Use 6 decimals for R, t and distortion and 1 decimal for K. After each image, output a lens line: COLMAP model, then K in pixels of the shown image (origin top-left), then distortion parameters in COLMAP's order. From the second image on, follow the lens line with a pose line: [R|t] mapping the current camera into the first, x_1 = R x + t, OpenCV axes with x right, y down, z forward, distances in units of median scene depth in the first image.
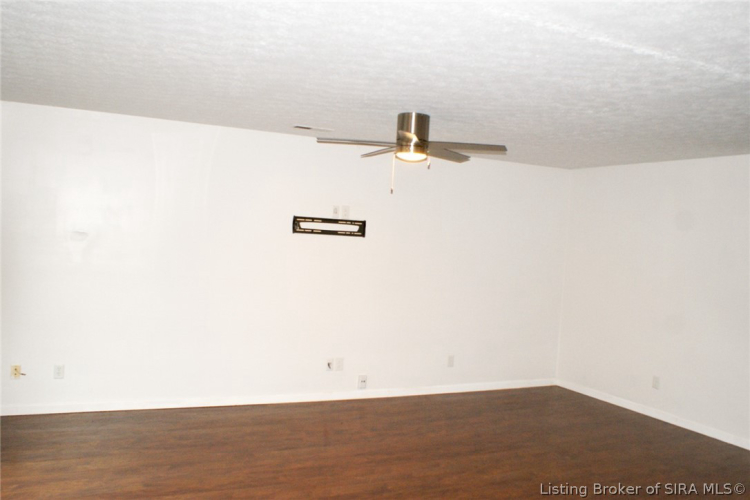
lens RADIAL K [[636.9, 0, 381.6], [0, 636.9, 250.4], [0, 0, 1]] dist [-0.159557, 0.156464]
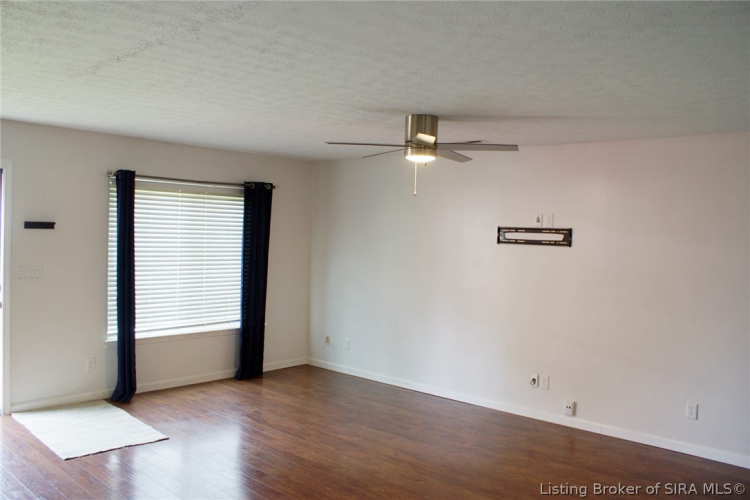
lens RADIAL K [[612.1, 0, 378.2], [0, 612.1, 249.3], [0, 0, 1]] dist [-0.150531, 0.126873]
pose [[0.399200, -0.020434, -0.916636, 0.675474], [-0.029739, 0.998937, -0.035220, 0.021911], [0.916382, 0.041320, 0.398167, 0.427156]]
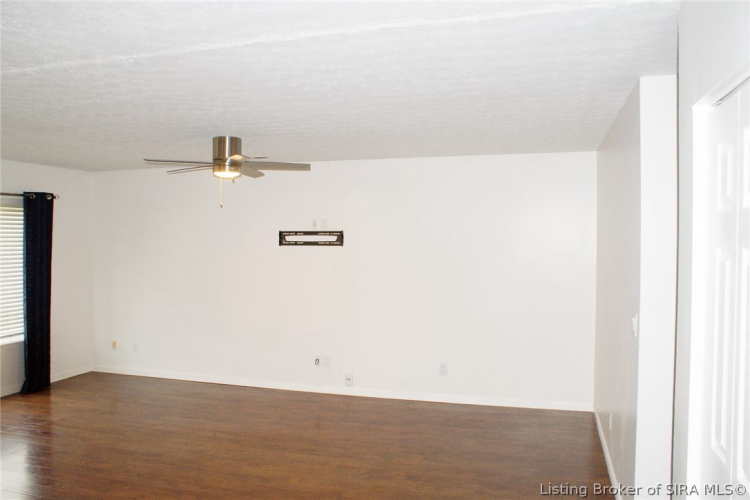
lens RADIAL K [[593.2, 0, 377.1], [0, 593.2, 249.3], [0, 0, 1]] dist [-0.145397, 0.120478]
pose [[0.749227, -0.044876, -0.660792, 0.714855], [0.026450, 0.998933, -0.037850, 0.025734], [0.661785, 0.010881, 0.749614, 0.291630]]
